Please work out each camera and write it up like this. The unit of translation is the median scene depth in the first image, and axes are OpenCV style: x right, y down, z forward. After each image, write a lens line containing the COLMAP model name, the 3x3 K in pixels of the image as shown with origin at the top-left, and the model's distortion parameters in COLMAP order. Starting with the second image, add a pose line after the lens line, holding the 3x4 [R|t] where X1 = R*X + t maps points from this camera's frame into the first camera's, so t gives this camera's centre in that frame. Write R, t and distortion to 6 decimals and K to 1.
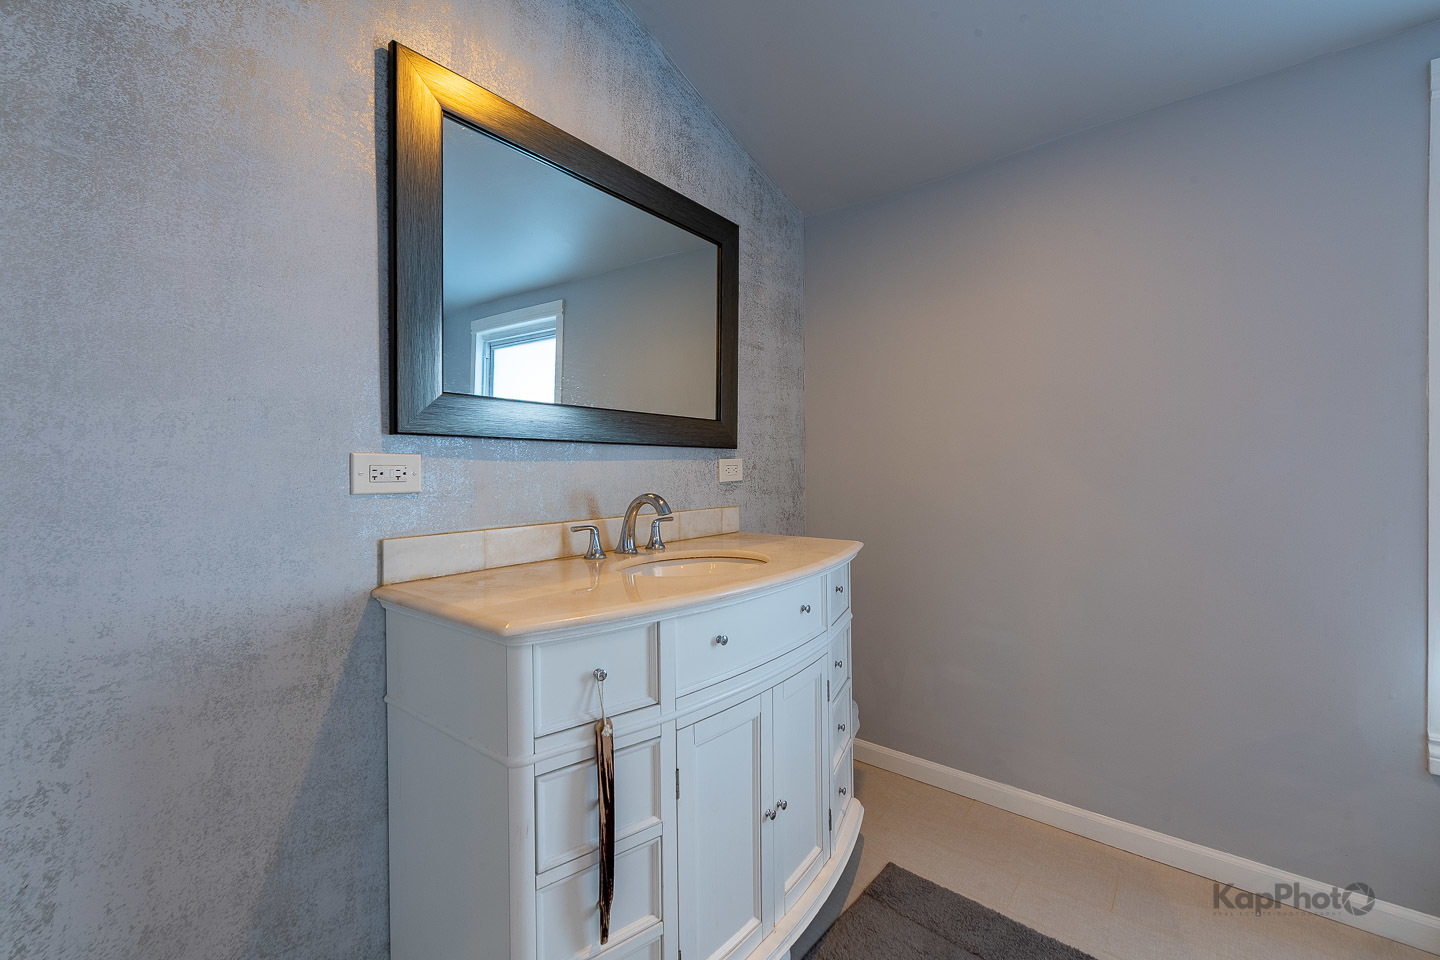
lens RADIAL K [[584.6, 0, 728.7], [0, 584.6, 480.3], [0, 0, 1]] dist [0.012496, -0.002045]
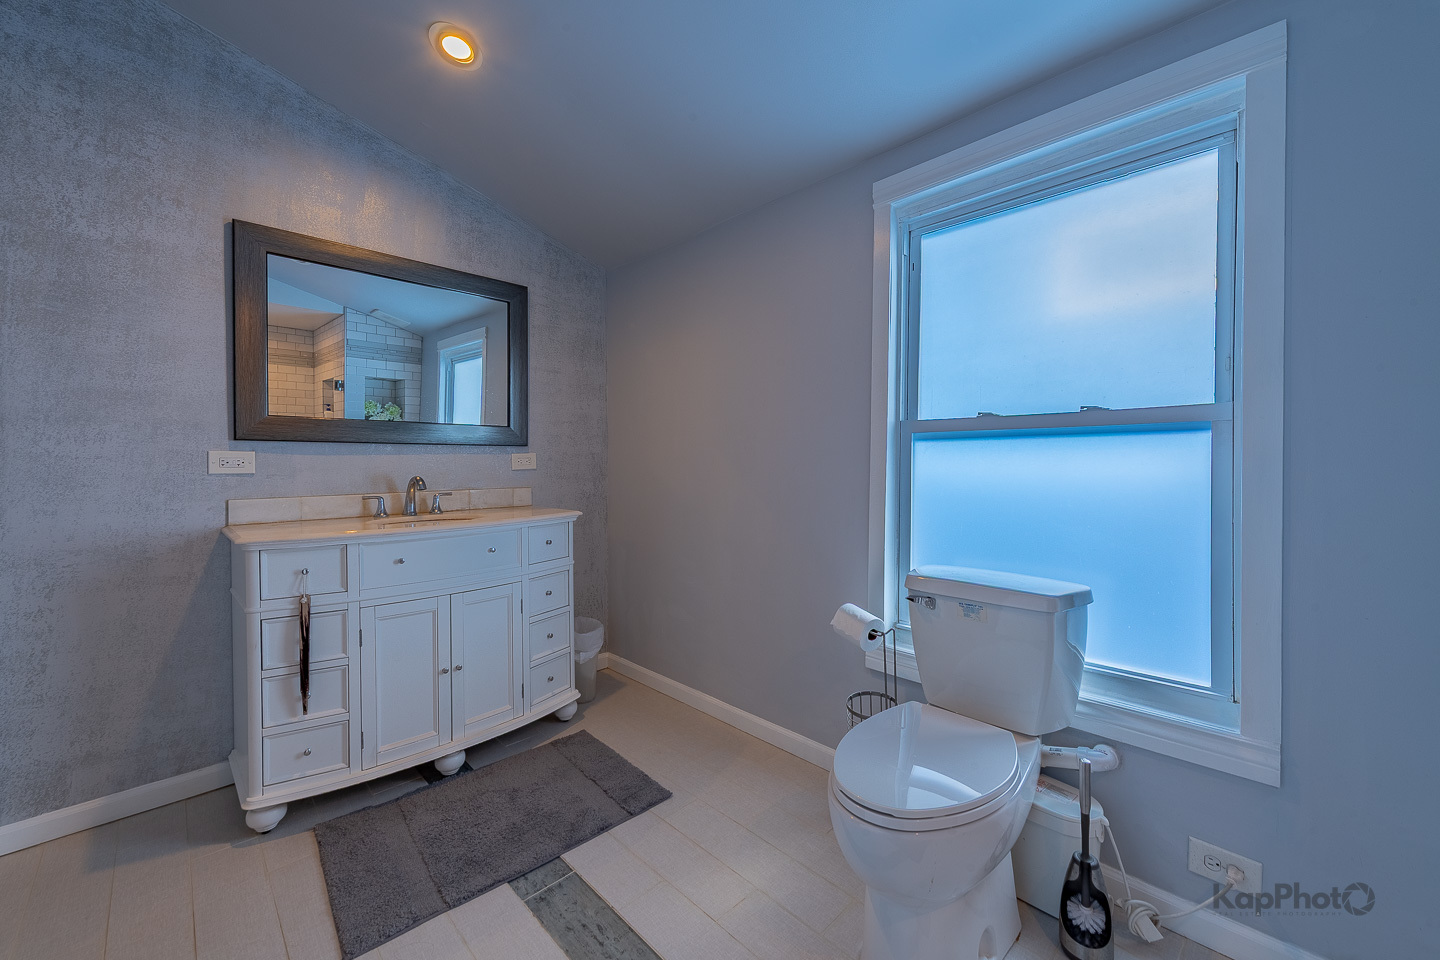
lens RADIAL K [[584.6, 0, 711.3], [0, 584.6, 474.1], [0, 0, 1]] dist [0.012496, -0.002045]
pose [[0.990251, 0.006116, -0.139161, 1.234846], [-0.005530, 0.999974, 0.004600, 0.007970], [0.139185, -0.003786, 0.990259, -0.624353]]
